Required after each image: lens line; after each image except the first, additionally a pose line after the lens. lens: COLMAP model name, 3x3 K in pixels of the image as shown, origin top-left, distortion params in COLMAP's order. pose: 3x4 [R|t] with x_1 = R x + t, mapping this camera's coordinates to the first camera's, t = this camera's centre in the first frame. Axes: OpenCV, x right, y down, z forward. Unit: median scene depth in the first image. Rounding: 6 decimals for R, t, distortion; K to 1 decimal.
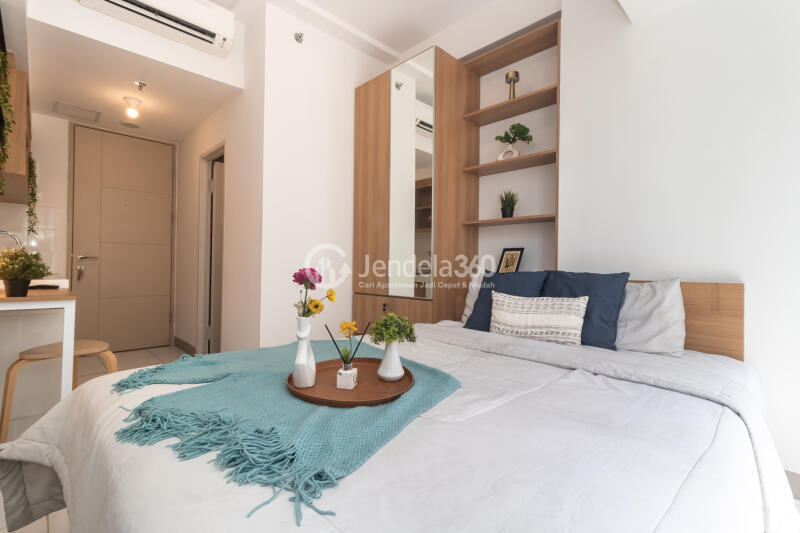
lens RADIAL K [[378.6, 0, 399.1], [0, 378.6, 263.2], [0, 0, 1]] dist [0.019954, 0.000163]
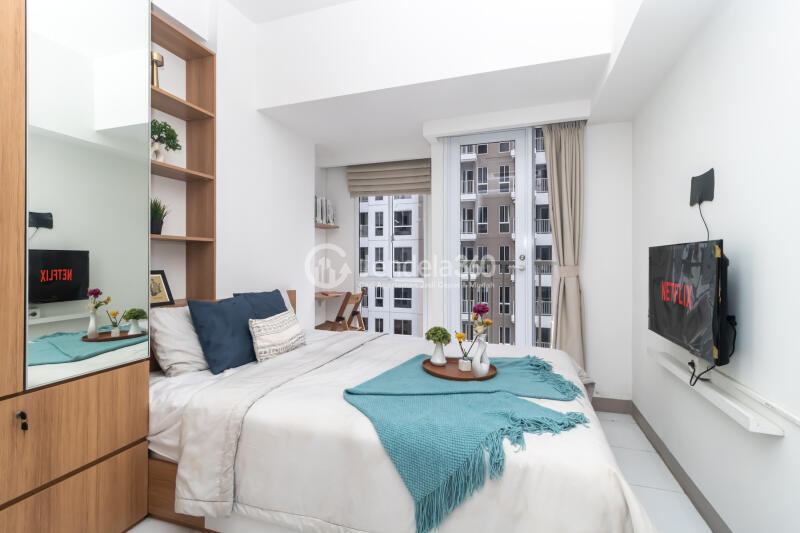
lens RADIAL K [[378.6, 0, 398.7], [0, 378.6, 262.1], [0, 0, 1]] dist [0.019954, 0.000163]
pose [[-0.465607, -0.016868, 0.884831, -0.795193], [-0.011727, 0.999848, 0.012889, -0.089106], [-0.884914, -0.004375, -0.465734, 1.132407]]
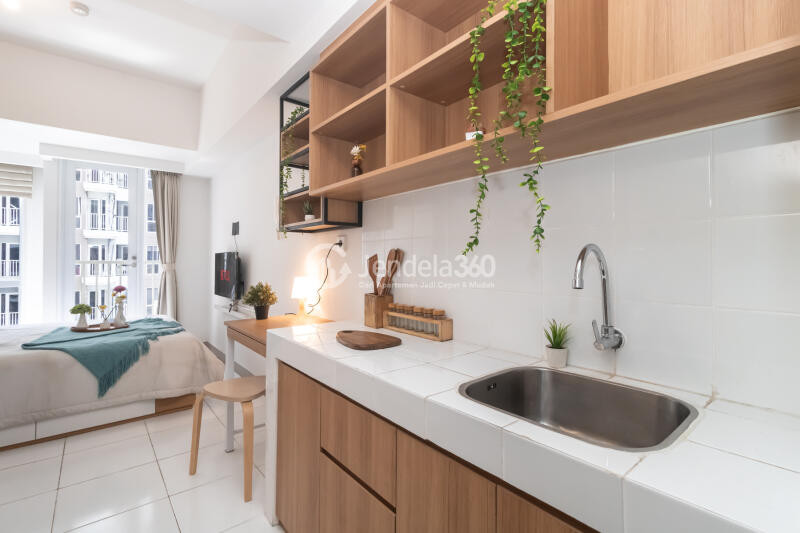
lens RADIAL K [[378.6, 0, 398.0], [0, 378.6, 260.8], [0, 0, 1]] dist [0.019954, 0.000163]
pose [[-0.995724, -0.012353, 0.091549, -1.222843], [-0.012997, 0.999895, -0.006436, -0.085129], [-0.091460, -0.007598, -0.995780, 1.784644]]
